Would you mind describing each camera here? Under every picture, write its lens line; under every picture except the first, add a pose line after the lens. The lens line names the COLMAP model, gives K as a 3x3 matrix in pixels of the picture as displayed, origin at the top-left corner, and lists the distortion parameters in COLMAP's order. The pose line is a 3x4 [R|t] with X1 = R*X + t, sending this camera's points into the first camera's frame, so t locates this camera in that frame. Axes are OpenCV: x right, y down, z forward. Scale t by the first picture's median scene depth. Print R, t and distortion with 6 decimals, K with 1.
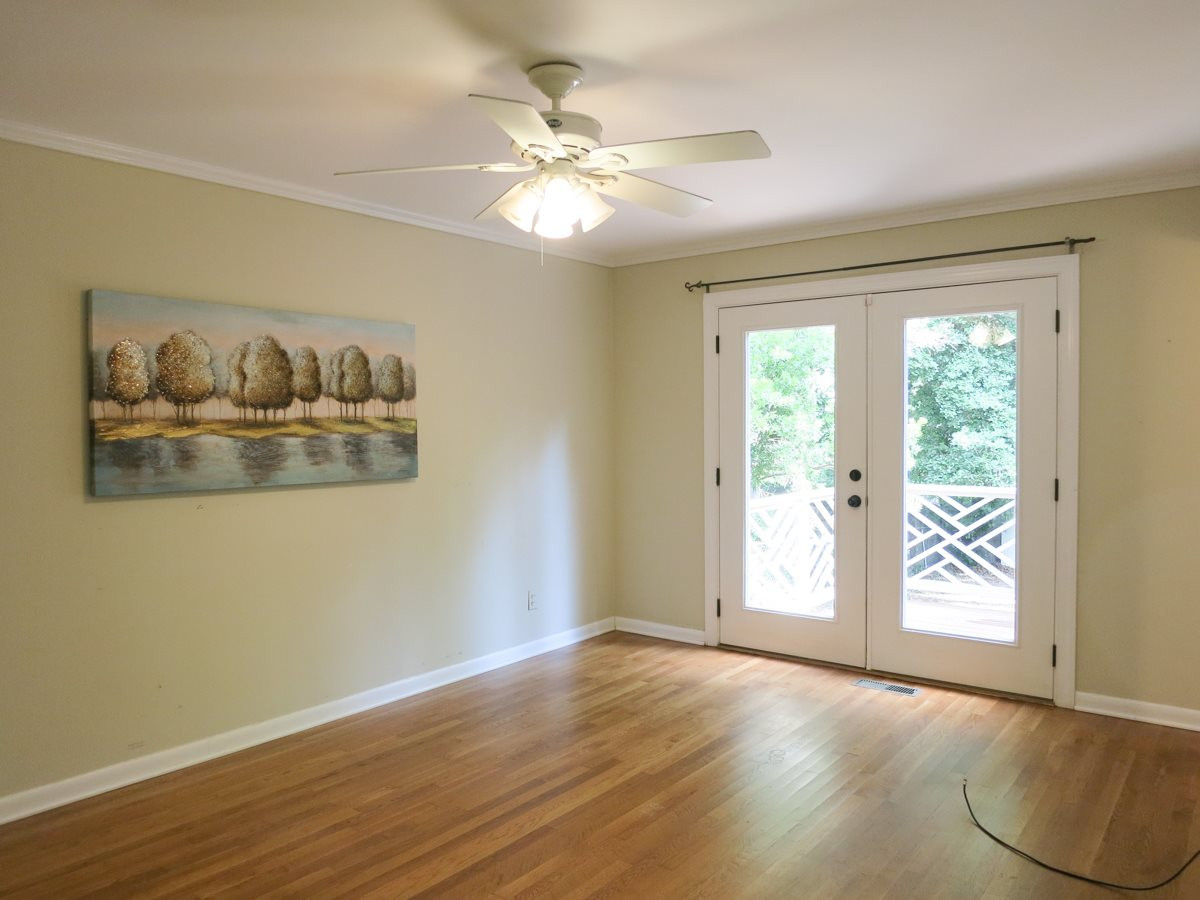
lens RADIAL K [[874.2, 0, 600.0], [0, 874.2, 450.0], [0, 0, 1]] dist [-0.036266, 0.000136]
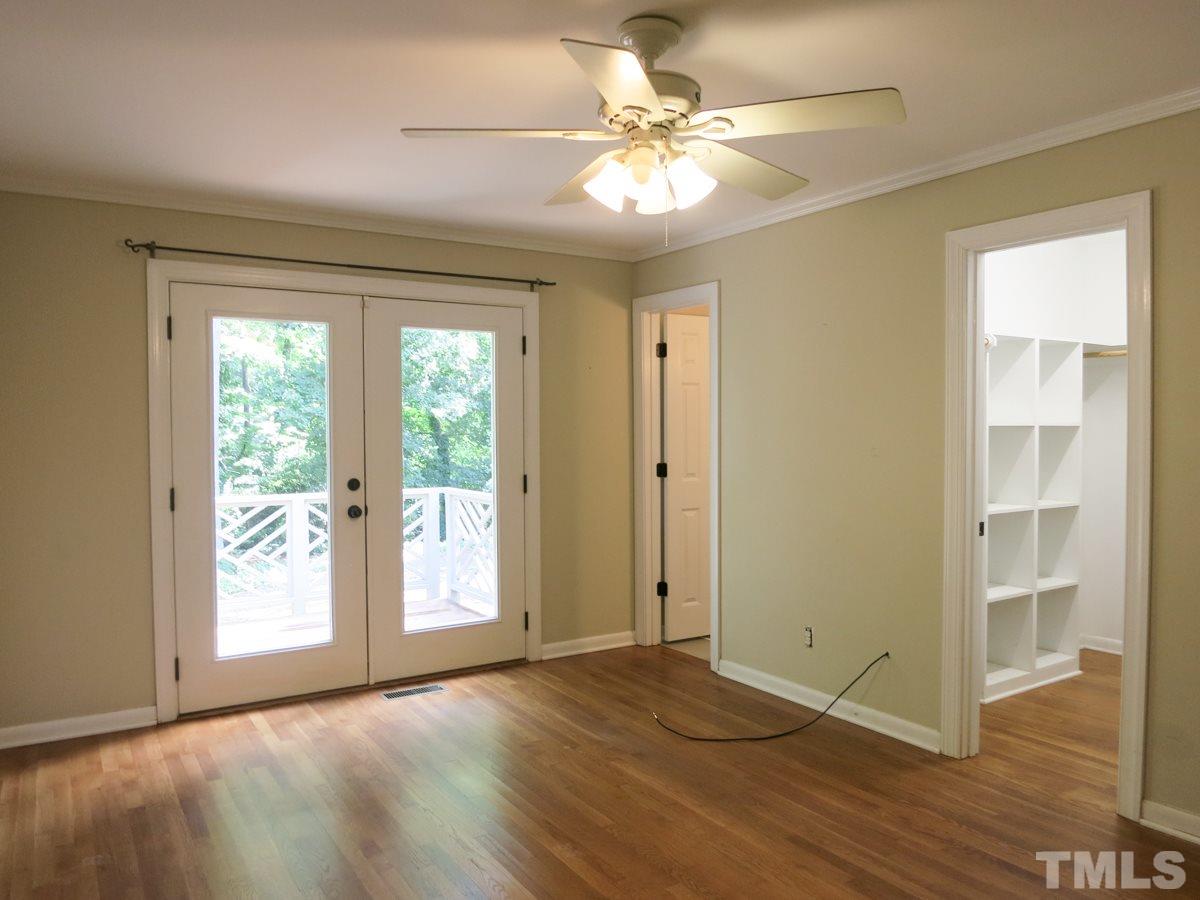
lens RADIAL K [[874.2, 0, 600.0], [0, 874.2, 450.0], [0, 0, 1]] dist [-0.036266, 0.000136]
pose [[0.317179, -0.021100, 0.948131, -0.523044], [0.033320, 0.999383, 0.011094, -0.010127], [-0.947780, 0.028073, 0.317686, 0.444446]]
